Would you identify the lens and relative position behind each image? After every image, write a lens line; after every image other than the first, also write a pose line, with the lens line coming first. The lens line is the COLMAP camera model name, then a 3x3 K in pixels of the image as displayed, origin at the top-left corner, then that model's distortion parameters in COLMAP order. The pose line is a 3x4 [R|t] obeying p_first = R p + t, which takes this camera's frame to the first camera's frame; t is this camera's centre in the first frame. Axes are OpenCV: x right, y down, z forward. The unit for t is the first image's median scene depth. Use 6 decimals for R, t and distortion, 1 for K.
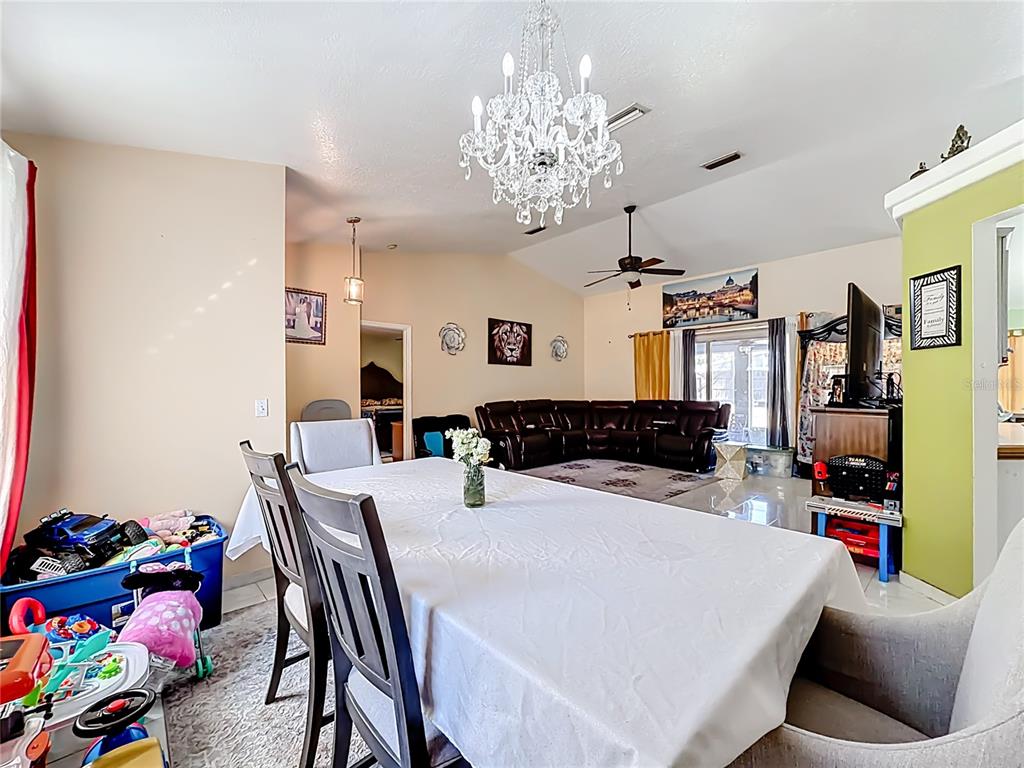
lens RADIAL K [[419.2, 0, 512.0], [0, 419.2, 384.0], [0, 0, 1]] dist [0.001726, 0.000122]
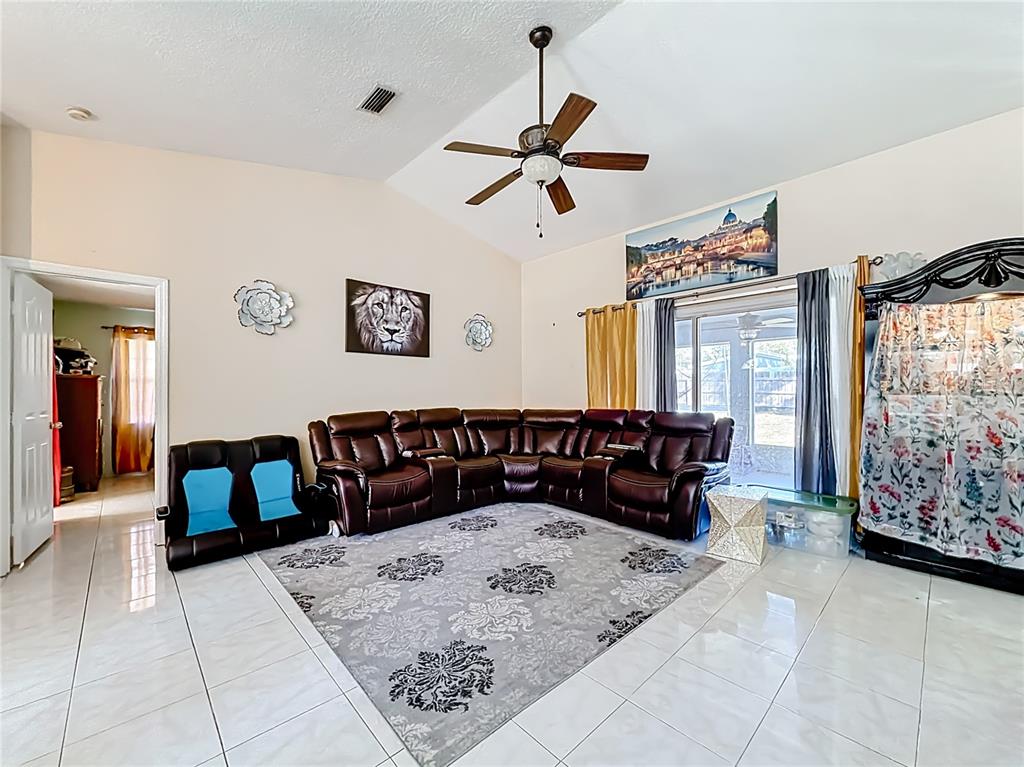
lens RADIAL K [[411.5, 0, 512.0], [0, 411.5, 383.5], [0, 0, 1]] dist [-0.000132, -0.000154]
pose [[0.999782, 0.001396, 0.020811, 0.181126], [-0.001240, 0.999971, -0.007490, 0.002914], [-0.020820, 0.007462, 0.999755, 0.390498]]
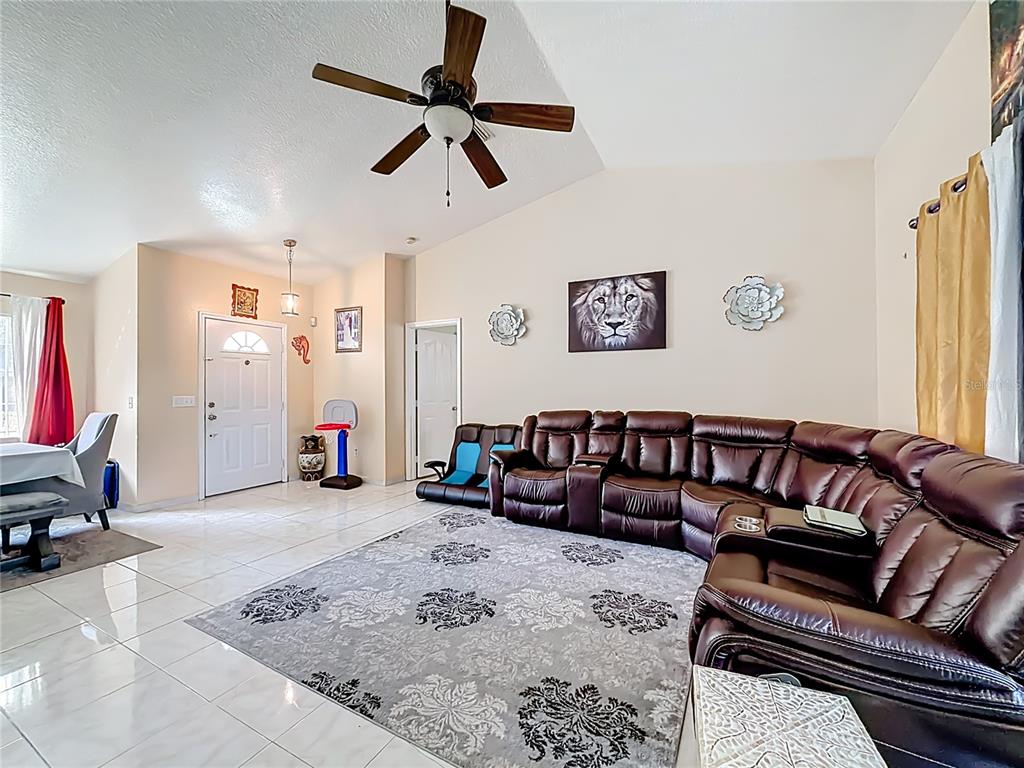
lens RADIAL K [[414.9, 0, 512.0], [0, 414.9, 384.0], [0, 0, 1]] dist [-0.000115, -0.000034]
pose [[0.345157, -0.009733, -0.938494, 0.529767], [0.010820, 0.999921, -0.006391, 0.004242], [0.938482, -0.007948, 0.345236, 0.702736]]
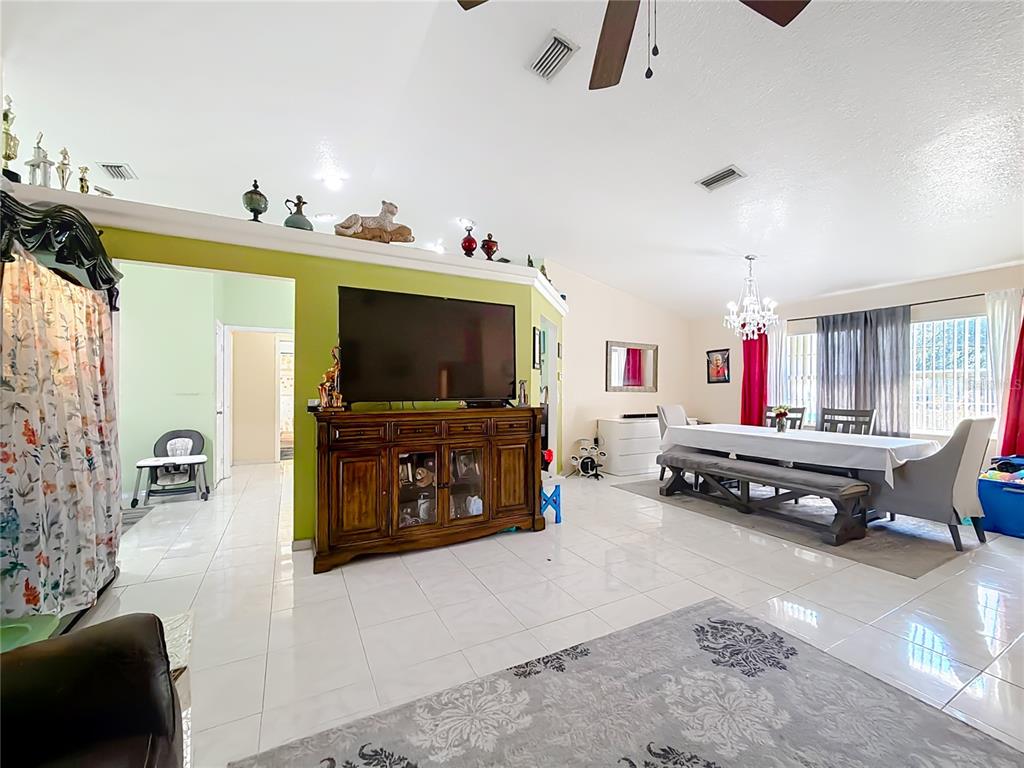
lens RADIAL K [[411.5, 0, 512.0], [0, 411.5, 384.0], [0, 0, 1]] dist [-0.000132, -0.000154]
pose [[-0.970063, 0.002361, 0.242841, 0.230136], [-0.002269, 0.999821, -0.018783, 0.005792], [-0.242842, -0.018772, -0.969884, 0.959435]]
